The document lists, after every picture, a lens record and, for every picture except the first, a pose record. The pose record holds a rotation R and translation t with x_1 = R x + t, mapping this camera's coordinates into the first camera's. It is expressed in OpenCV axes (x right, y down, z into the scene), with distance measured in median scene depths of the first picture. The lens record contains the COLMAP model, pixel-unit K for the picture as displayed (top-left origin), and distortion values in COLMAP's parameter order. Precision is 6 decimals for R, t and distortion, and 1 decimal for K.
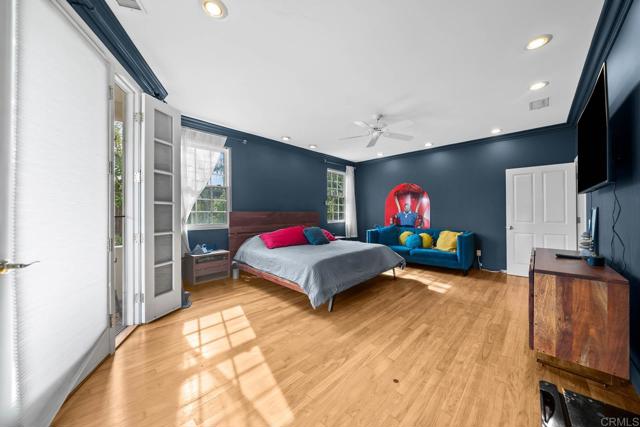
lens RADIAL K [[220.7, 0, 324.6], [0, 220.7, 213.1], [0, 0, 1]] dist [-0.002384, -0.000193]
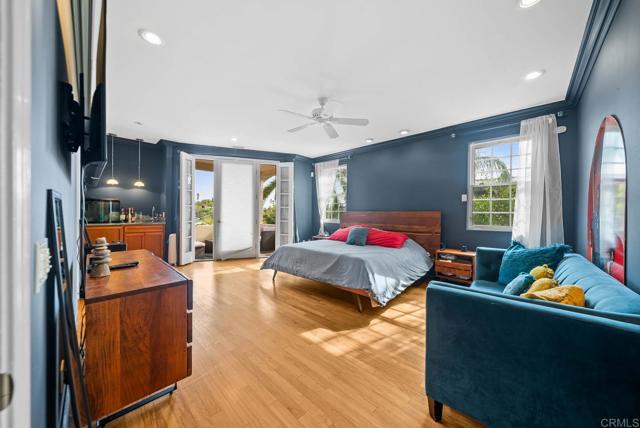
lens RADIAL K [[220.7, 0, 324.6], [0, 220.7, 213.6], [0, 0, 1]] dist [-0.002384, -0.000193]
pose [[0.030693, 0.004531, -0.999519, 0.834293], [-0.010913, 0.999932, 0.004198, 0.002187], [0.999469, 0.010779, 0.030740, 0.737545]]
